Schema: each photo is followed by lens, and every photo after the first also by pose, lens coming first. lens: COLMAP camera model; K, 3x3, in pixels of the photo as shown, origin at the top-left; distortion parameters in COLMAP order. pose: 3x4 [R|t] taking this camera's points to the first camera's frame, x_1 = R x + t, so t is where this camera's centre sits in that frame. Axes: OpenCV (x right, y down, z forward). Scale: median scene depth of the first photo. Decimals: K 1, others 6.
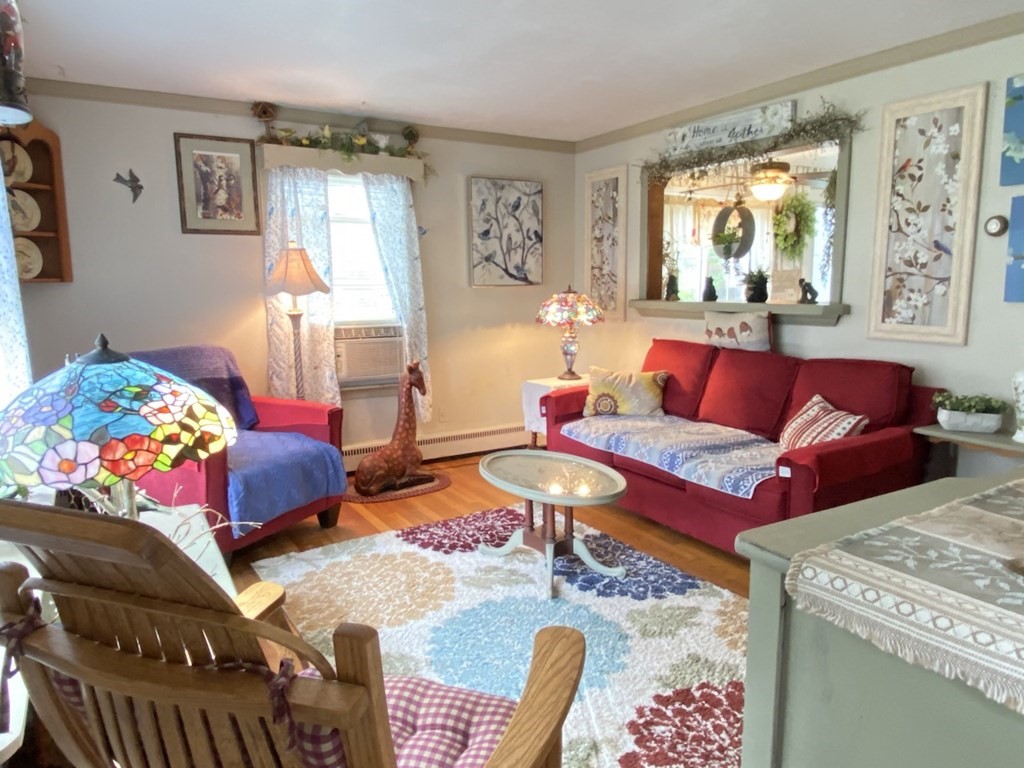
lens RADIAL K [[692.6, 0, 509.2], [0, 692.6, 388.9], [0, 0, 1]] dist [0.077085, -0.089835]
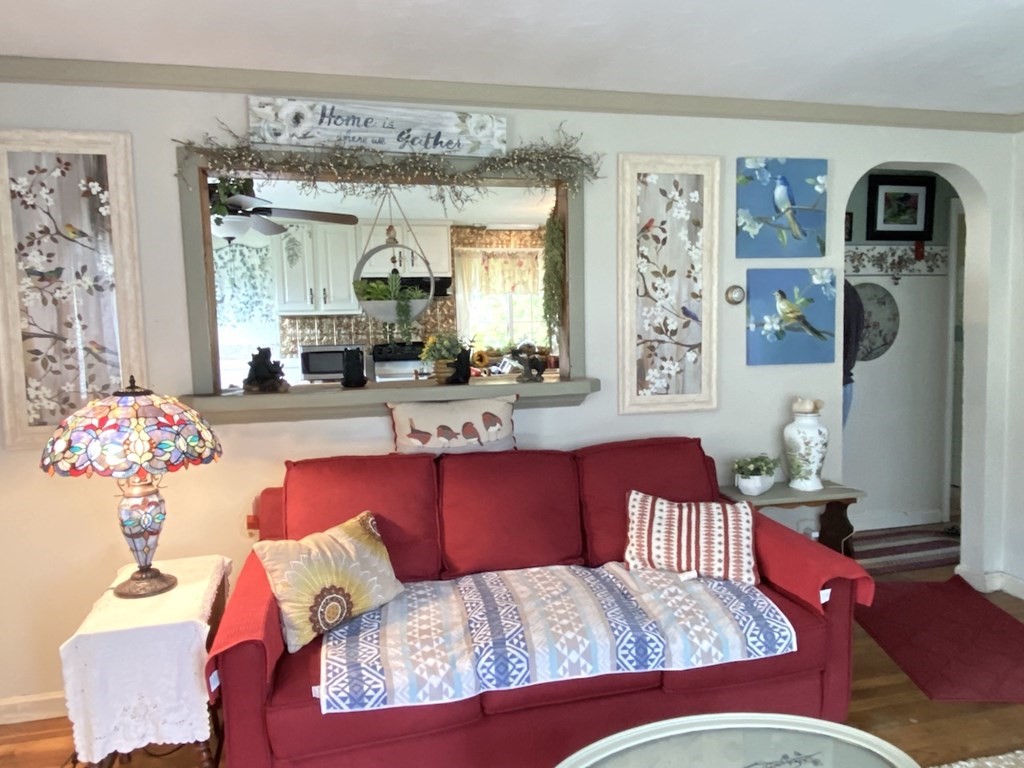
lens RADIAL K [[692.6, 0, 510.9], [0, 692.6, 384.7], [0, 0, 1]] dist [0.077085, -0.089835]
pose [[0.292801, -0.079541, 0.952859, -0.374913], [0.167059, 0.985462, 0.030927, -0.169074], [-0.941466, 0.150128, 0.301832, 0.920041]]
